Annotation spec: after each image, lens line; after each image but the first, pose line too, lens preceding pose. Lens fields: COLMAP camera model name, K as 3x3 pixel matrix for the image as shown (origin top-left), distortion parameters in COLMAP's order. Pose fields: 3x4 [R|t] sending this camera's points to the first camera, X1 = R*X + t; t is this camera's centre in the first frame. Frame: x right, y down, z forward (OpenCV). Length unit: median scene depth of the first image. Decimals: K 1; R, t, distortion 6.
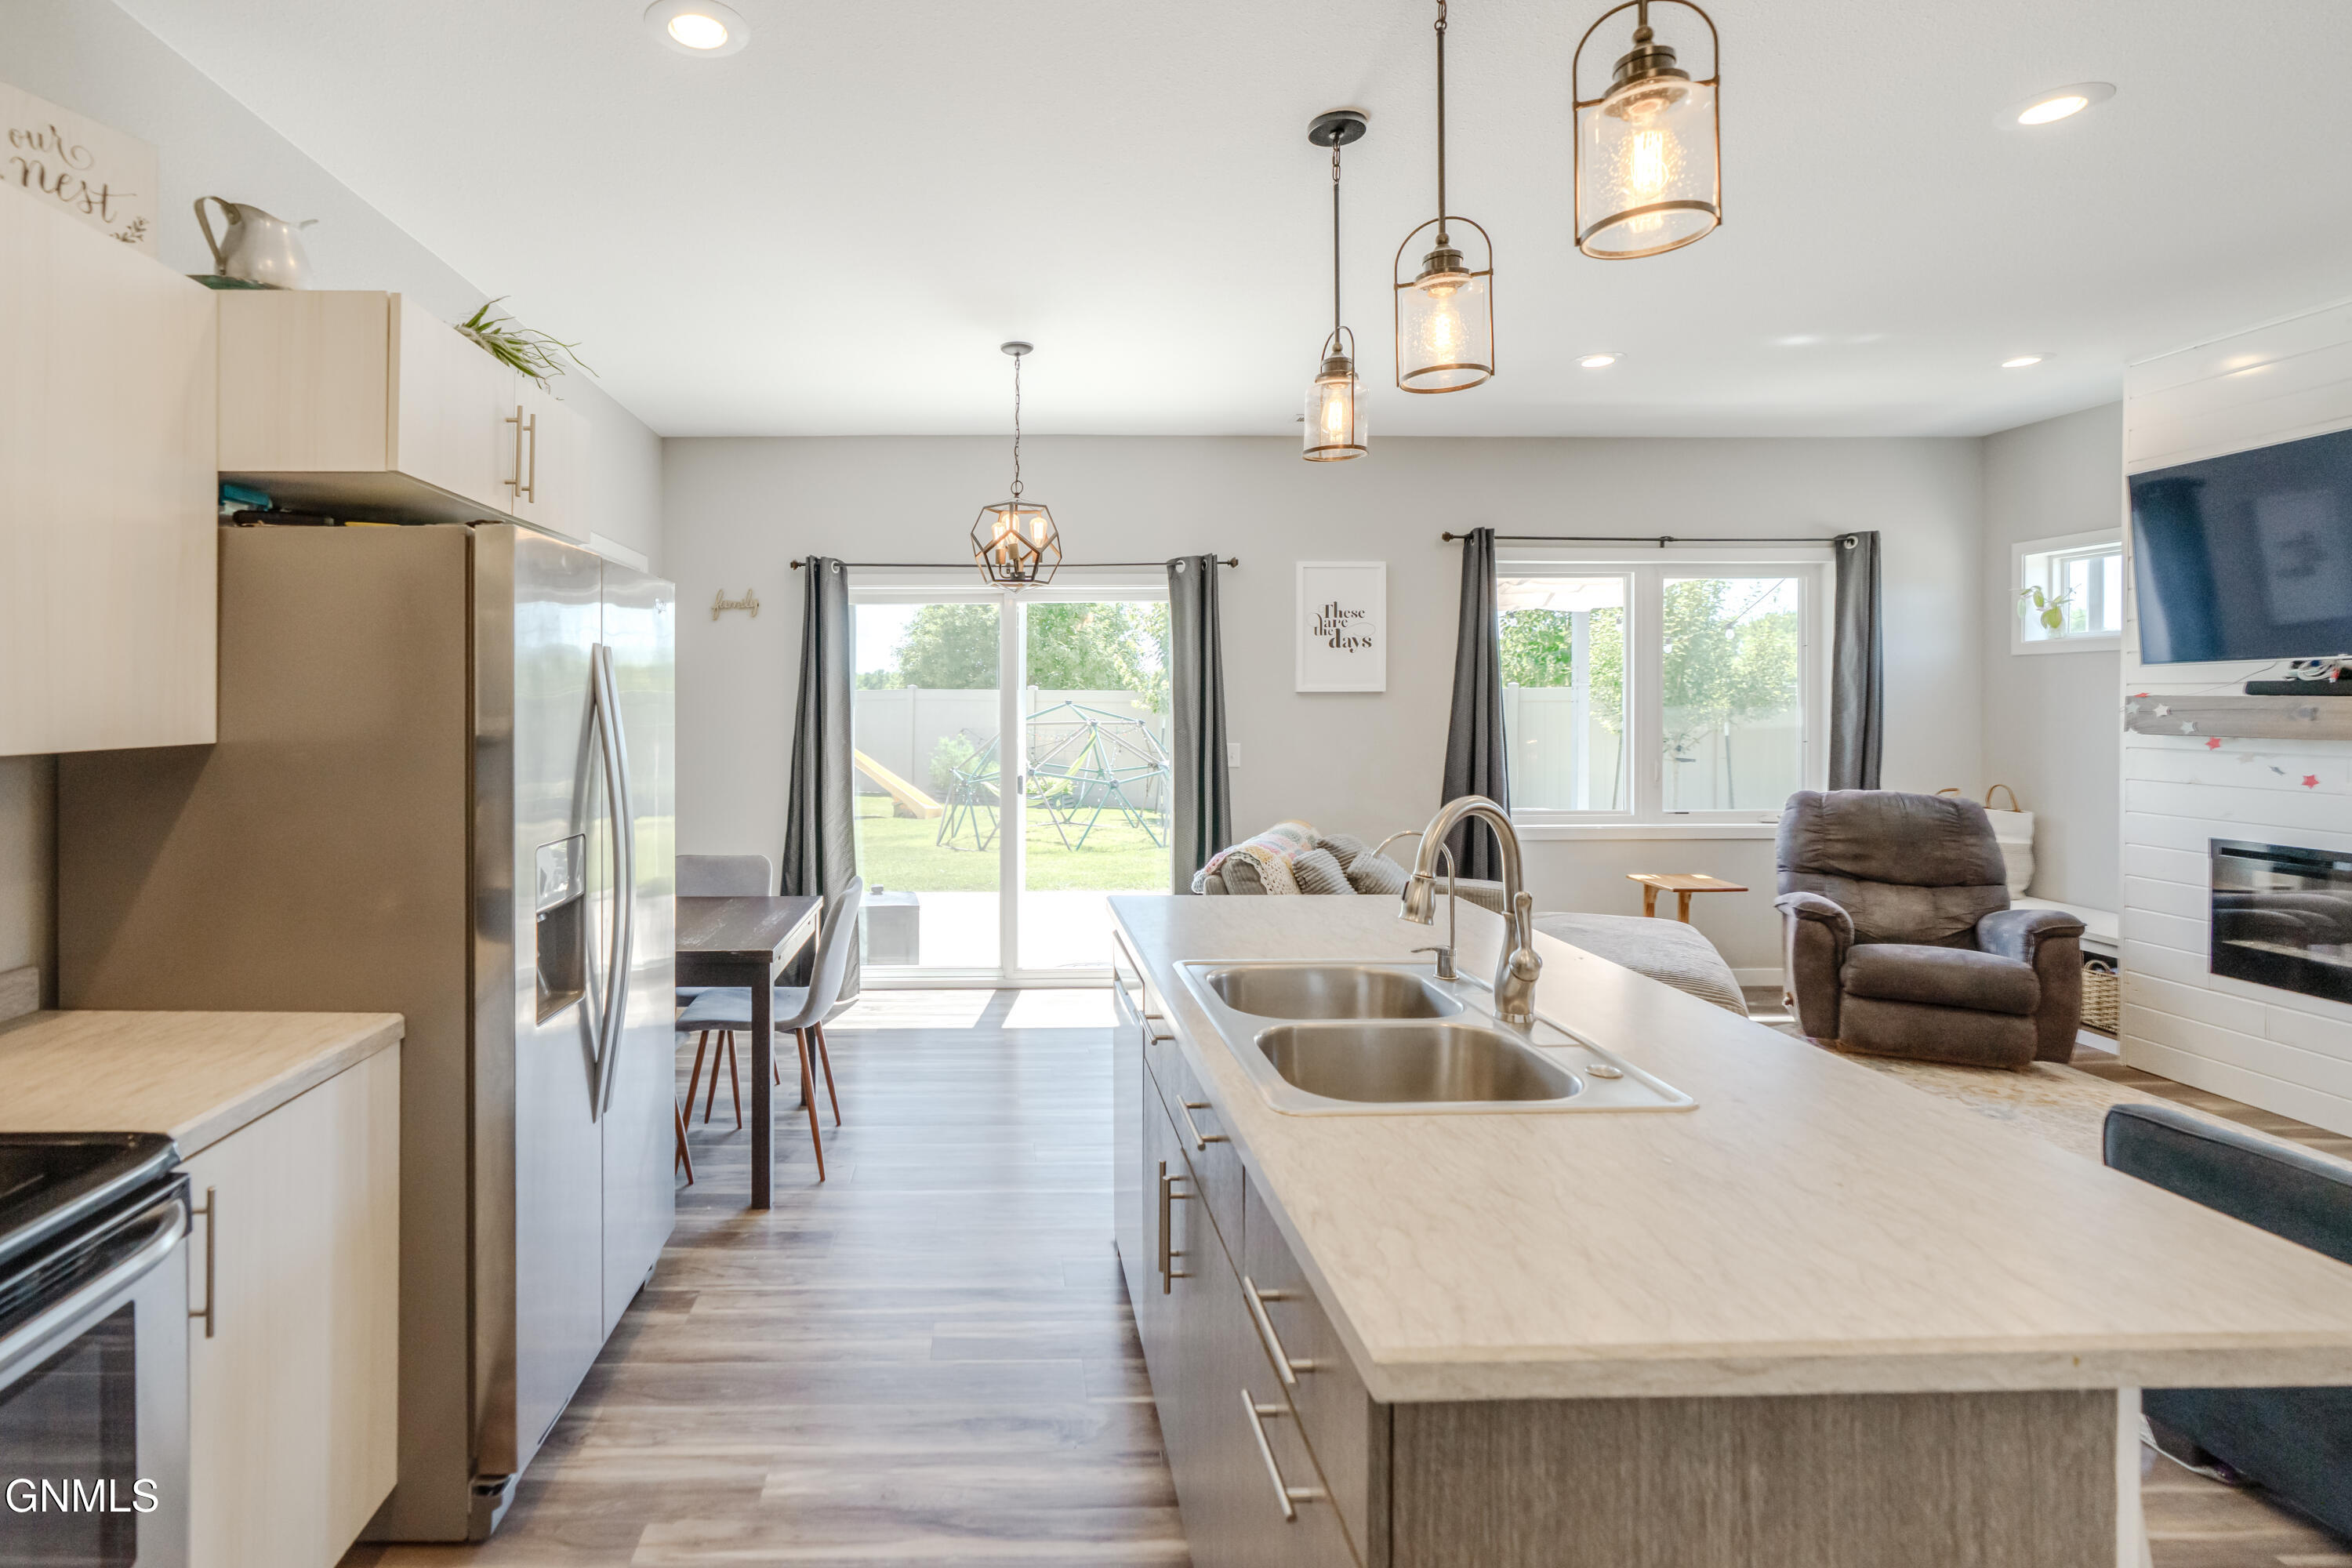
lens RADIAL K [[1089.0, 0, 1012.1], [0, 1089.0, 700.6], [0, 0, 1]] dist [-0.009453, 0.003097]
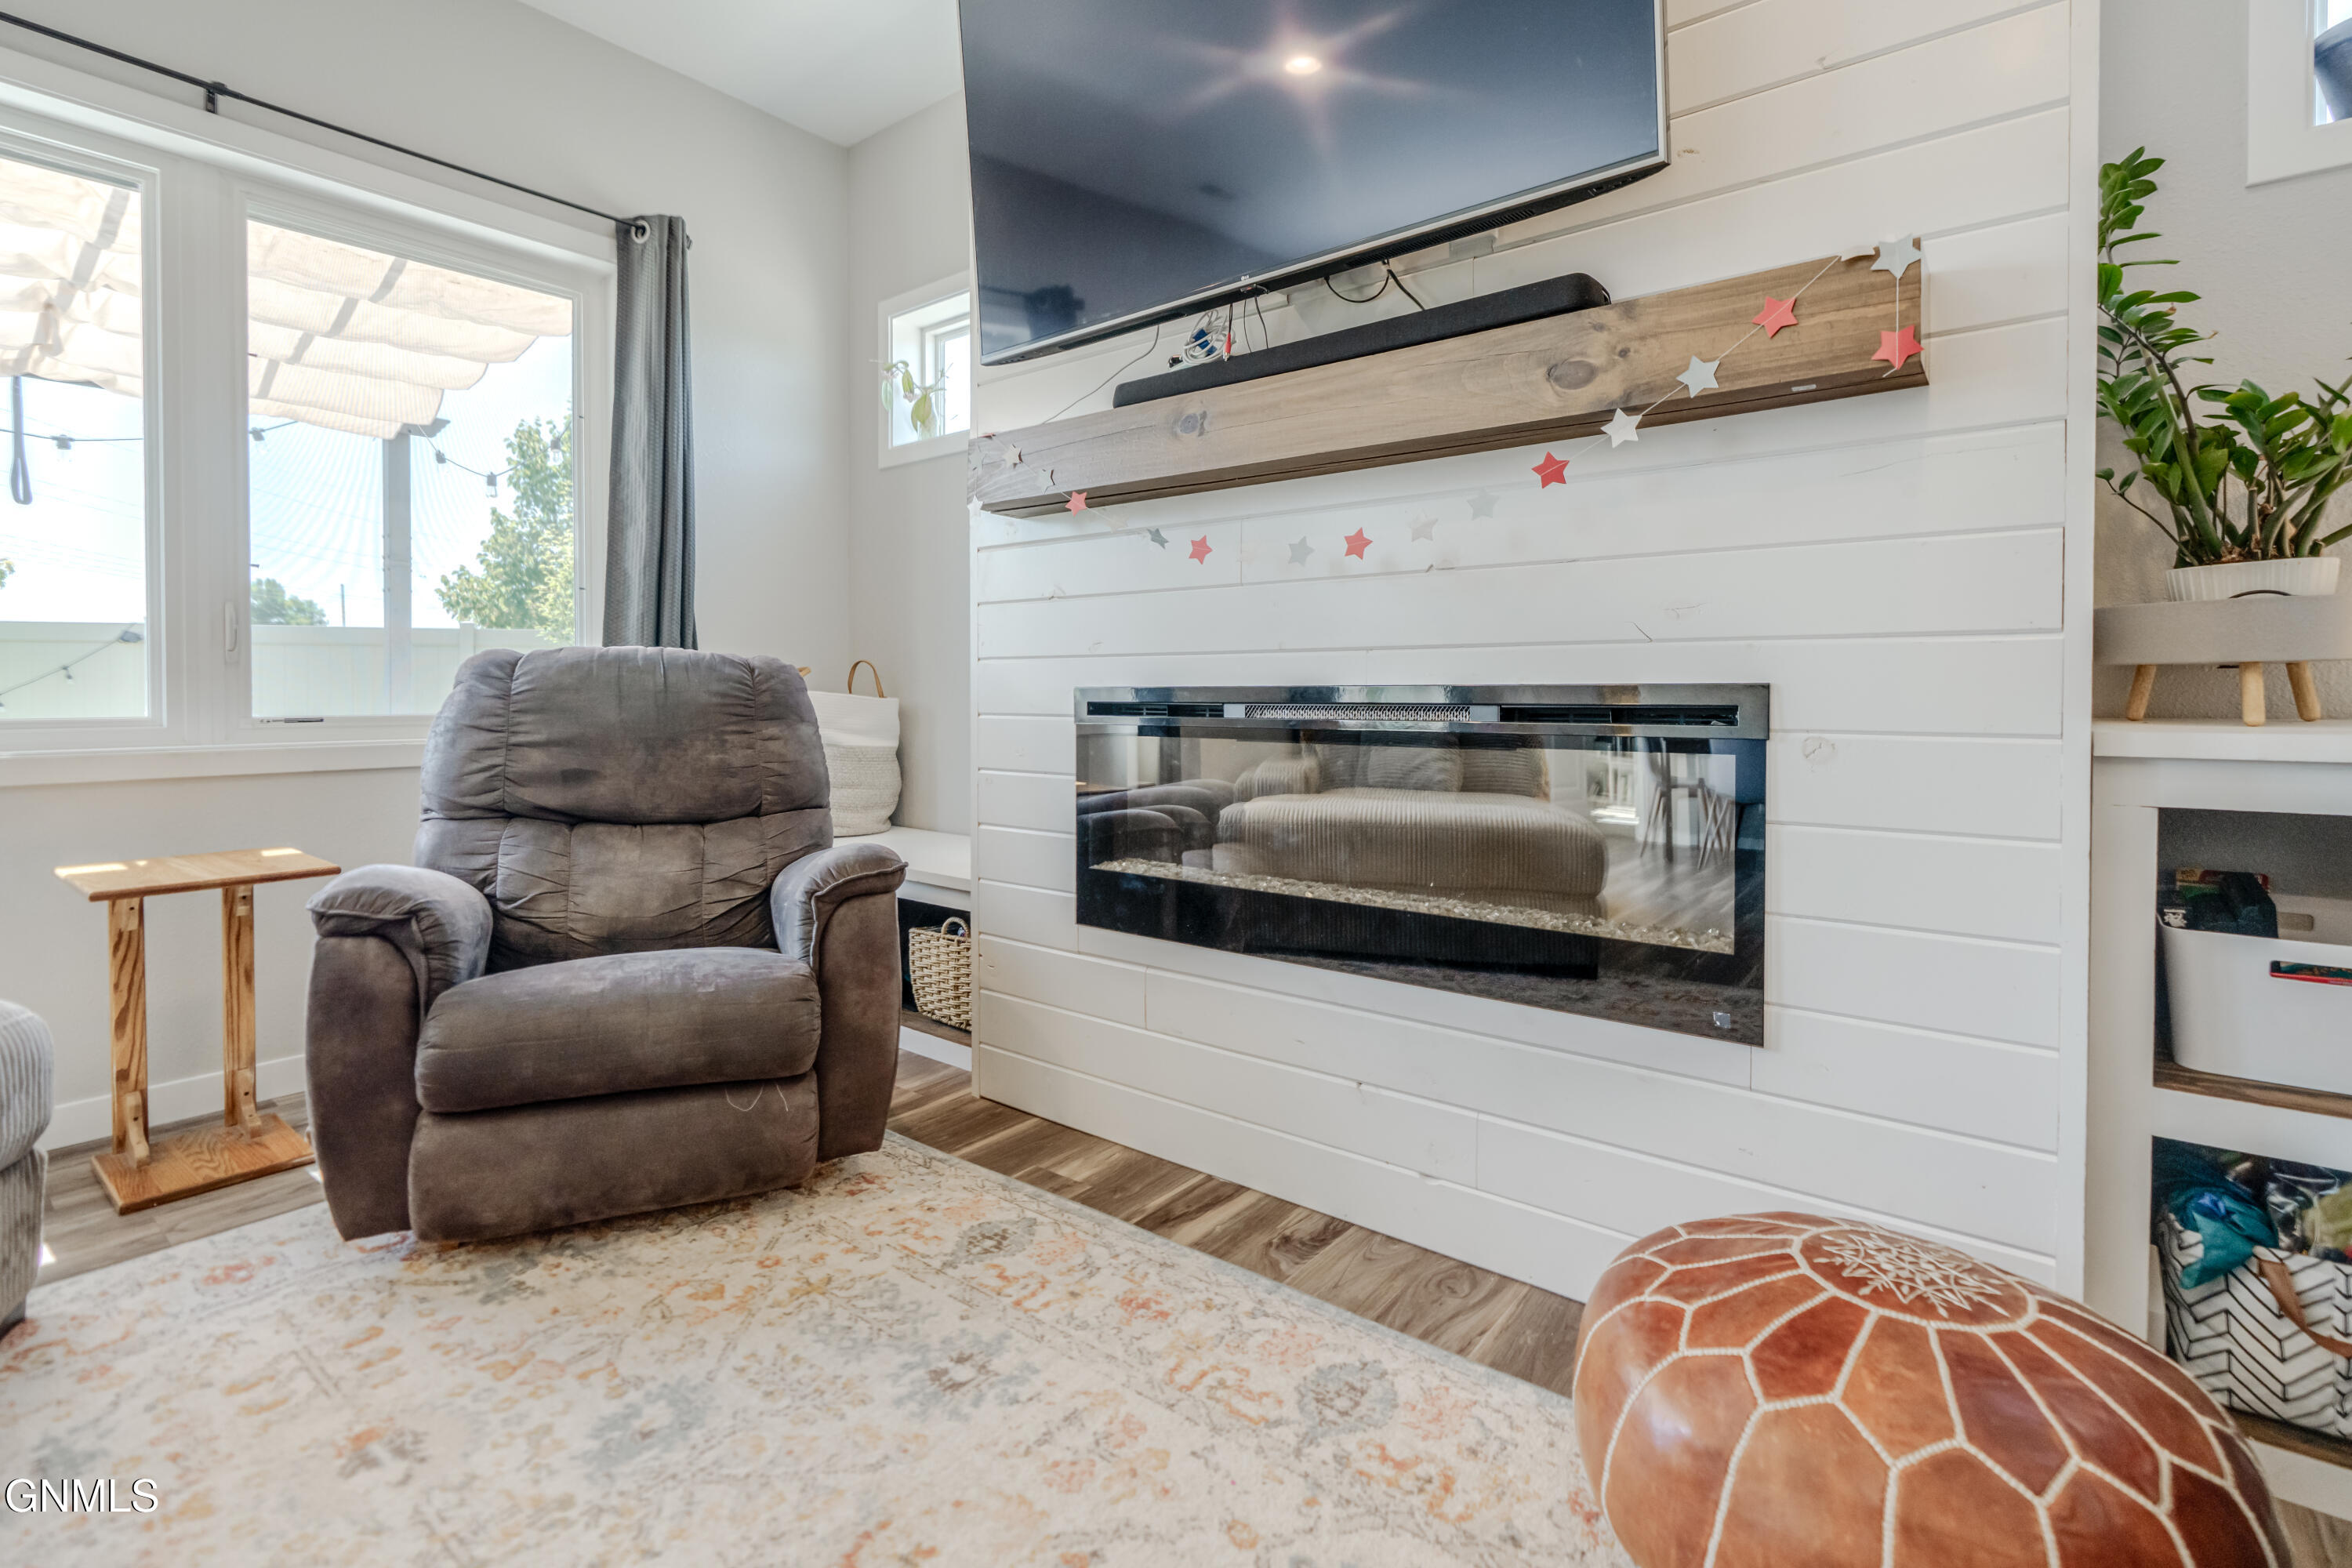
lens RADIAL K [[1089.0, 0, 1166.9], [0, 1089.0, 716.2], [0, 0, 1]] dist [-0.009453, 0.003097]
pose [[0.618561, -0.010245, 0.785670, 0.599102], [-0.003147, 0.999875, 0.015516, 0.115692], [-0.785730, -0.012070, 0.618452, 0.529477]]
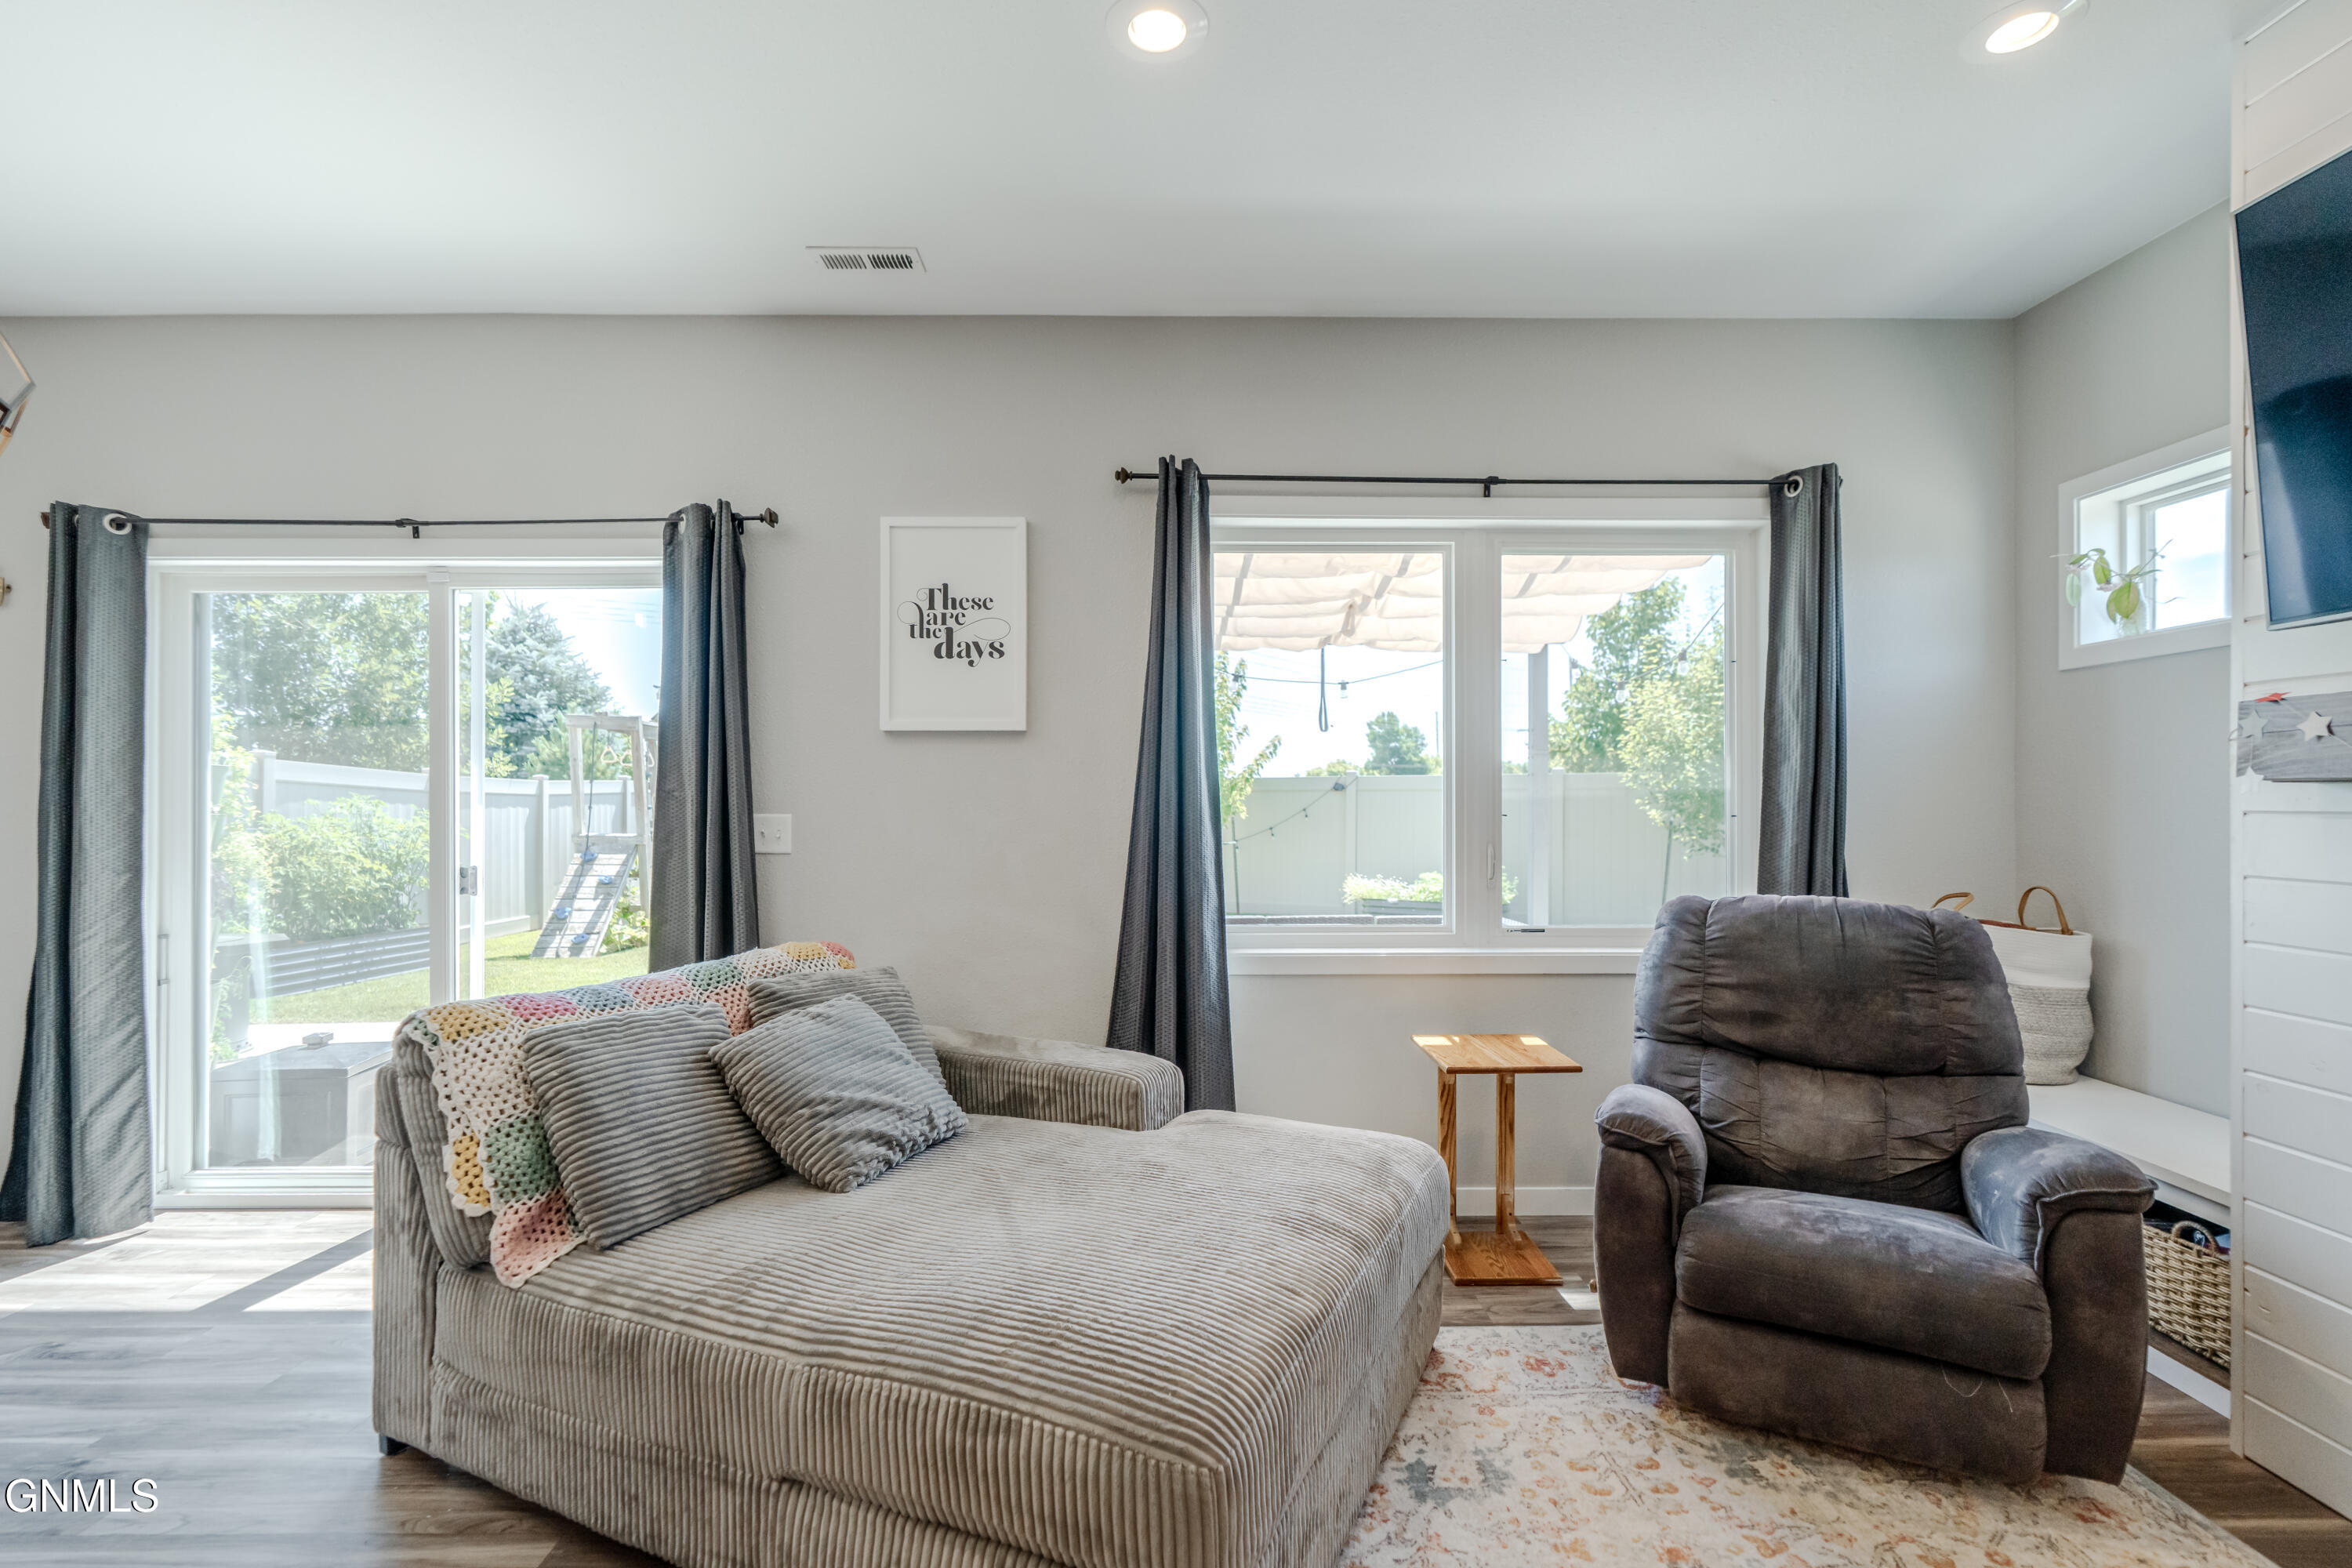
lens RADIAL K [[1089.0, 0, 1161.2], [0, 1089.0, 801.5], [0, 0, 1]] dist [-0.009453, 0.003097]
pose [[0.999960, 0.005649, 0.006902, 0.500149], [-0.005650, 0.999984, 0.000071, 0.039008], [-0.006902, -0.000110, 0.999976, 0.478989]]
